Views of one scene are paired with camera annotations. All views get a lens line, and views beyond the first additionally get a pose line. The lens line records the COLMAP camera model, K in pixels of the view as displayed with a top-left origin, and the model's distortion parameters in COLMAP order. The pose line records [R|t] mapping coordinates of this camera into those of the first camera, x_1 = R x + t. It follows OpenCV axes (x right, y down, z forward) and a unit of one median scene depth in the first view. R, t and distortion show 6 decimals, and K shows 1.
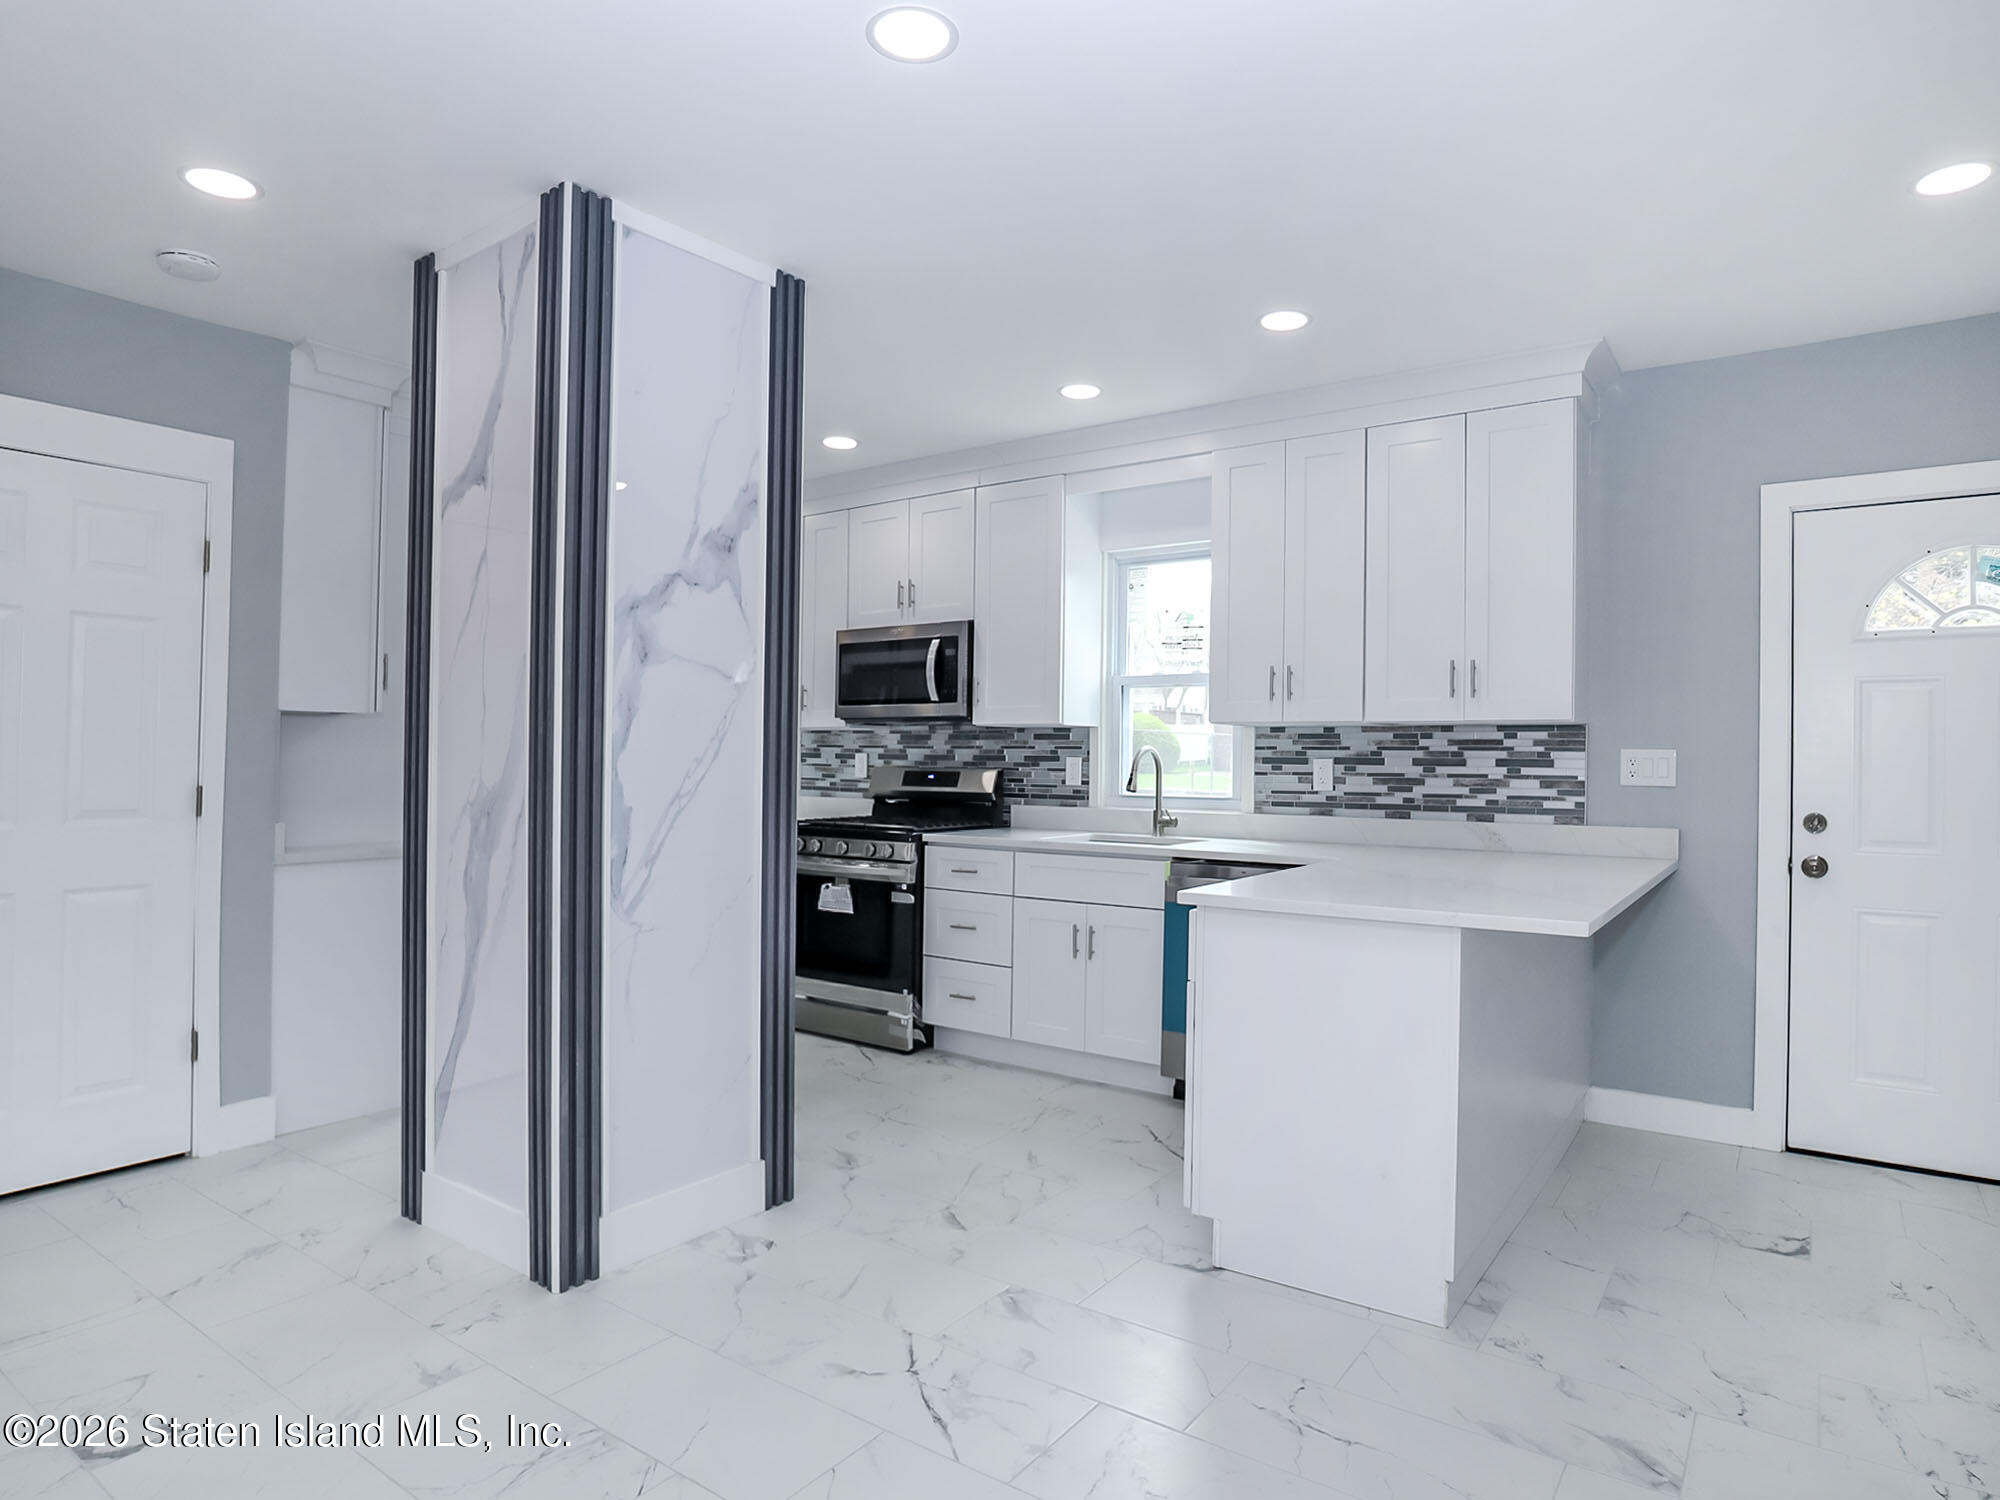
lens RADIAL K [[1199.0, 0, 1057.6], [0, 1199.0, 726.4], [0, 0, 1]] dist [-0.008177, 0.003166]
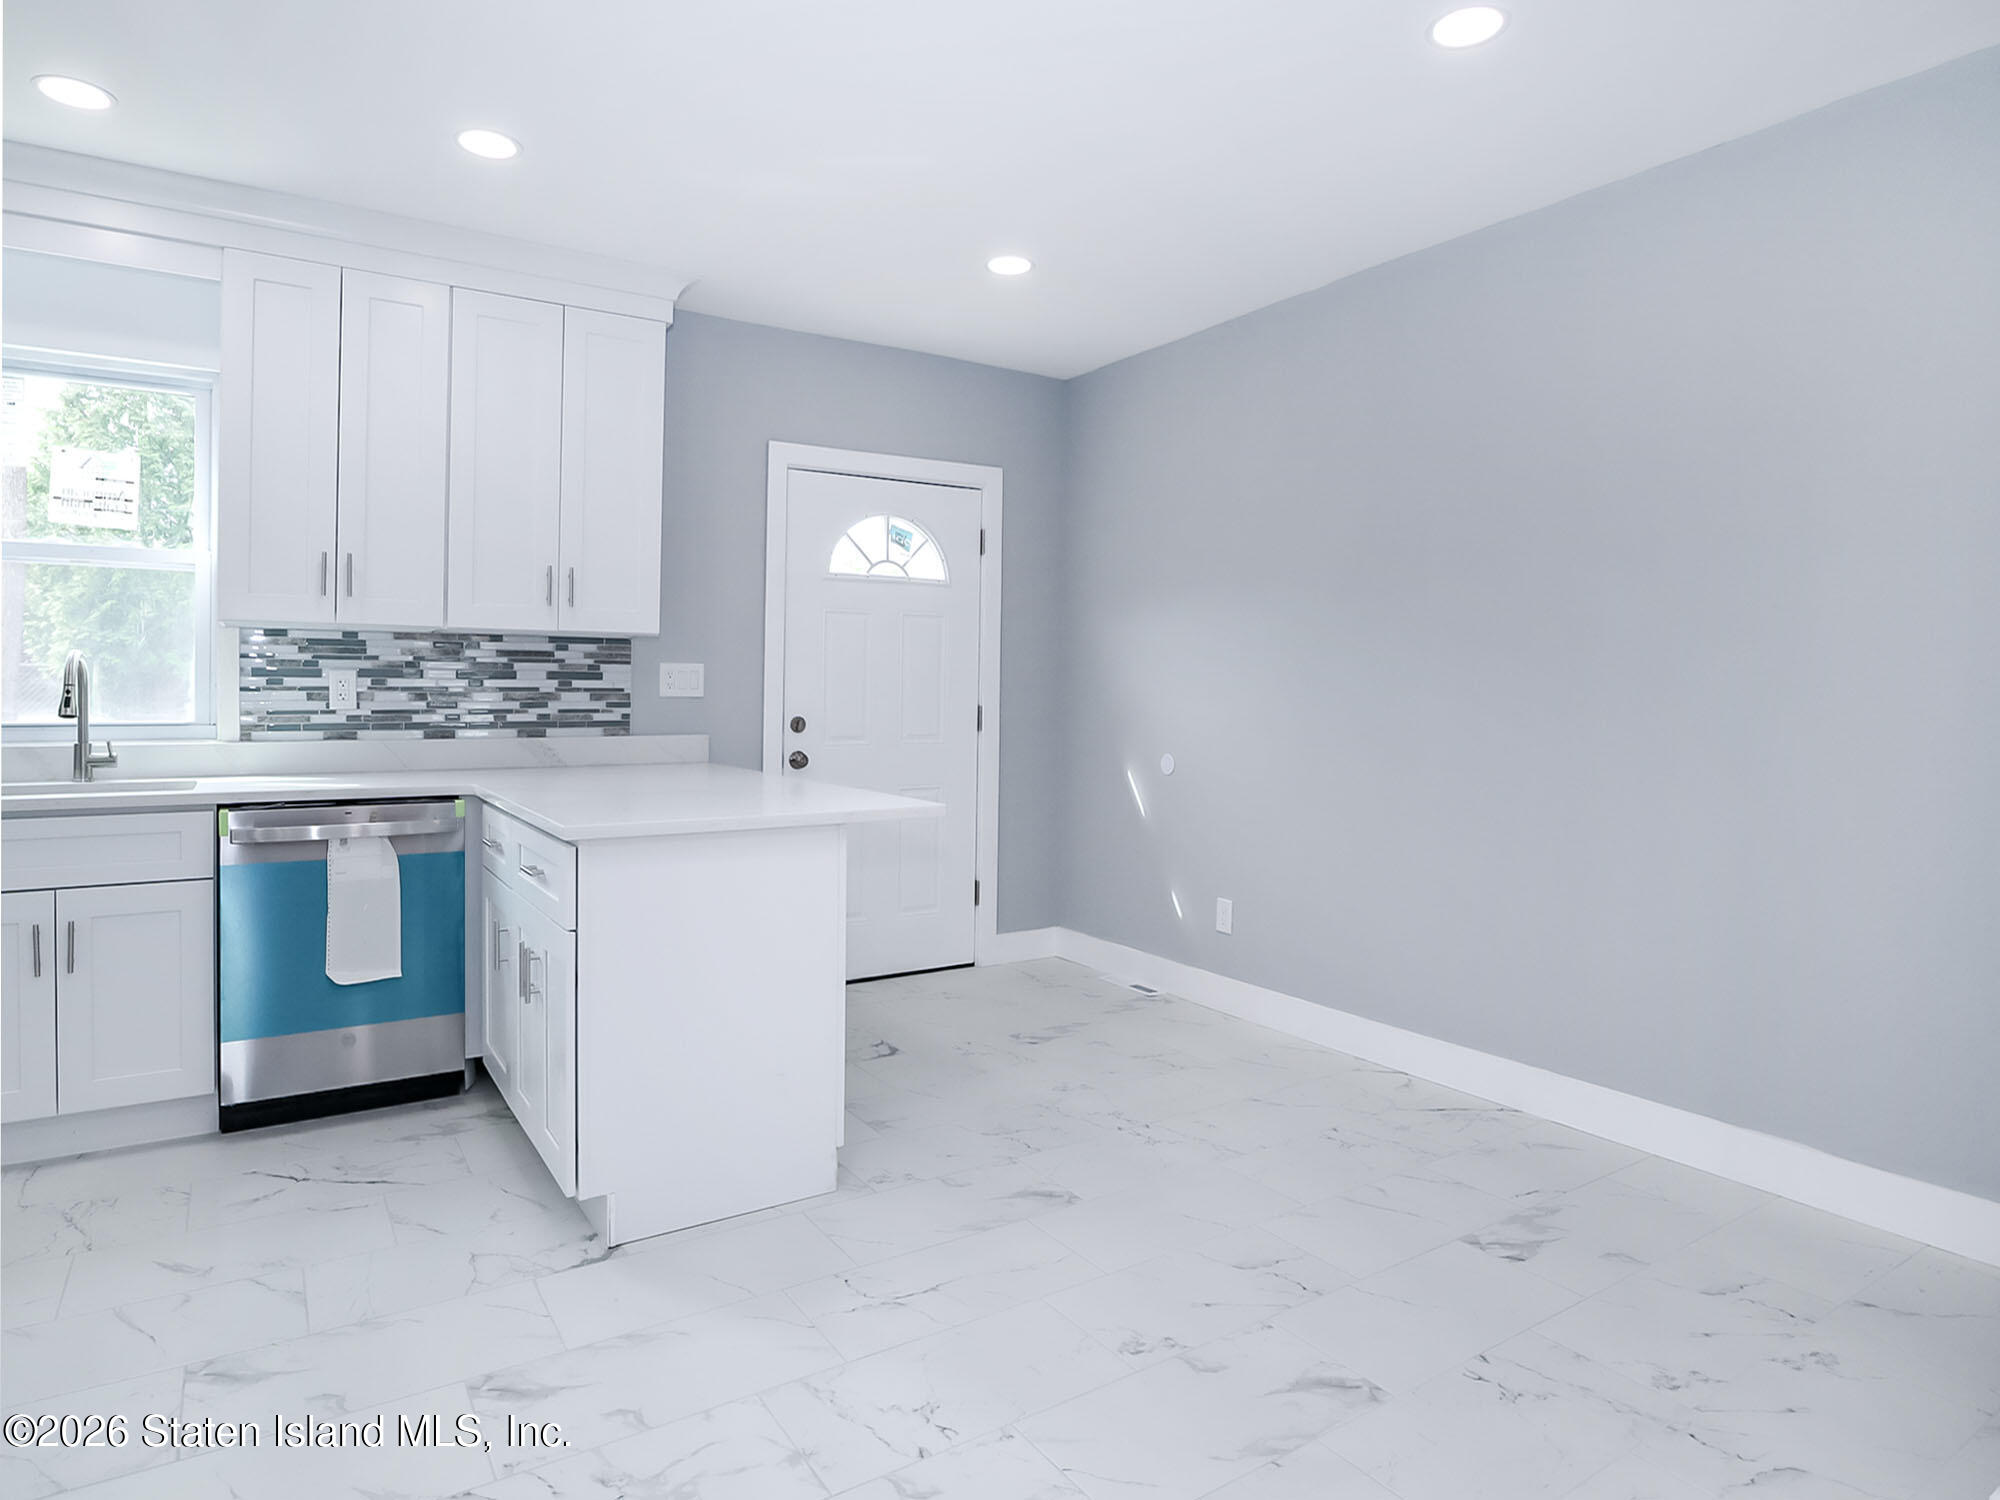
lens RADIAL K [[1306.3, 0, 973.2], [0, 1306.3, 696.7], [0, 0, 1]] dist [-0.047960, 0.007792]
pose [[0.345578, -0.020083, 0.938175, -0.488642], [-0.035600, 0.998771, 0.034494, -0.000645], [-0.937715, -0.045320, 0.344438, 0.317139]]
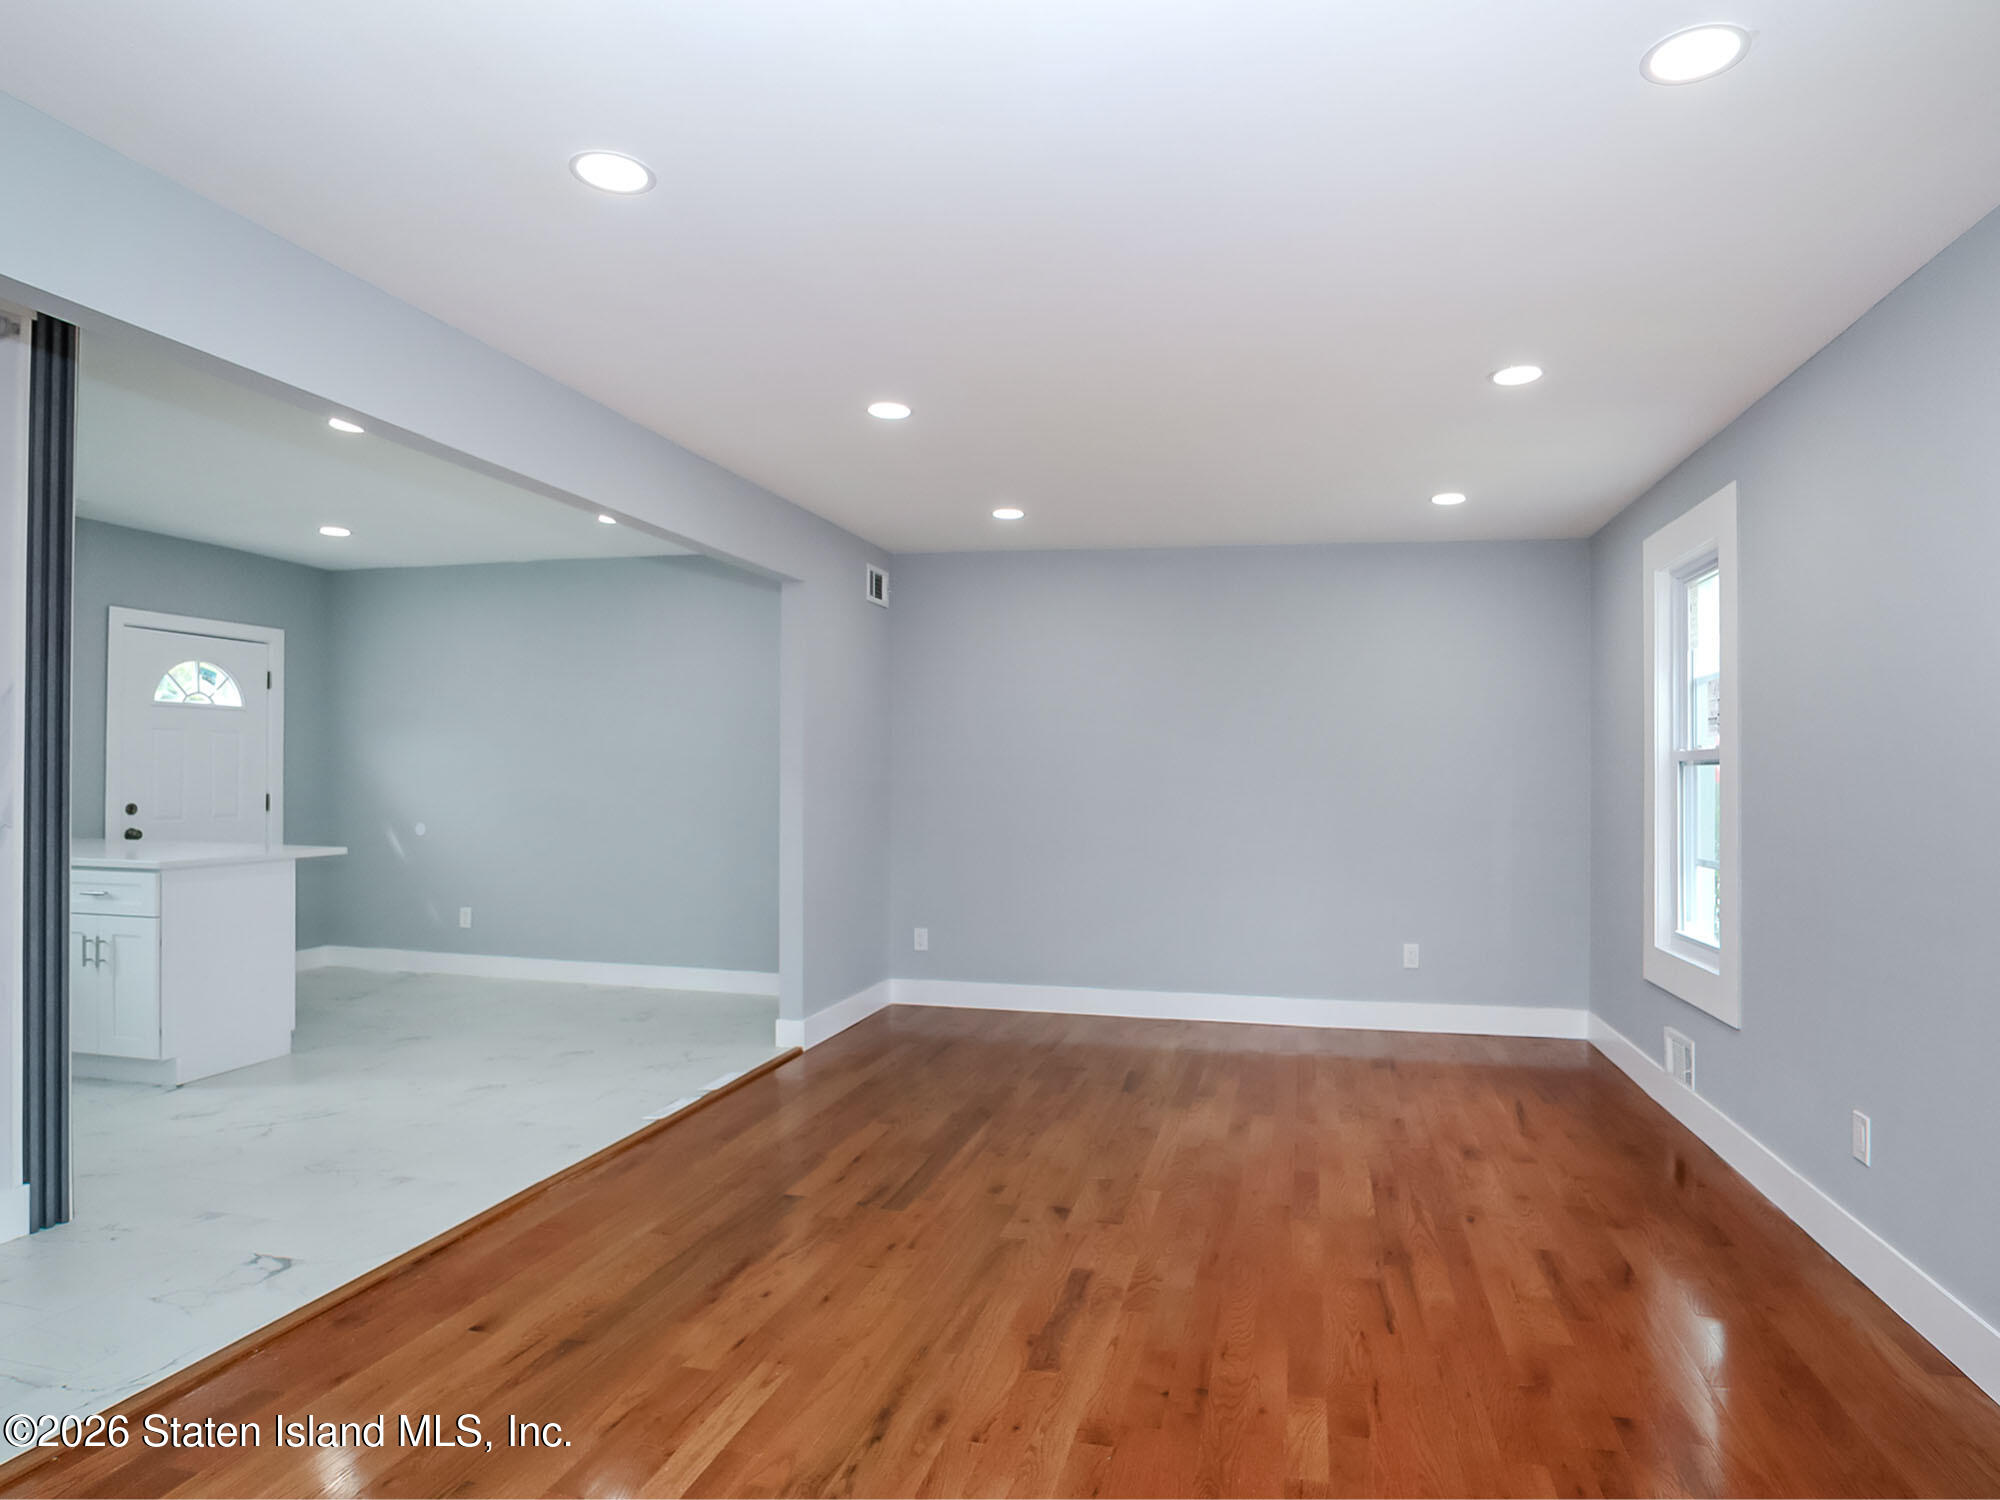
lens RADIAL K [[1136.7, 0, 987.7], [0, 1136.7, 762.0], [0, 0, 1]] dist [-0.028660, 0.003778]
pose [[-0.361328, 0.003018, 0.932434, -1.126485], [-0.029585, 0.999454, -0.014700, 0.000388], [-0.931969, -0.032897, -0.361042, 0.377108]]
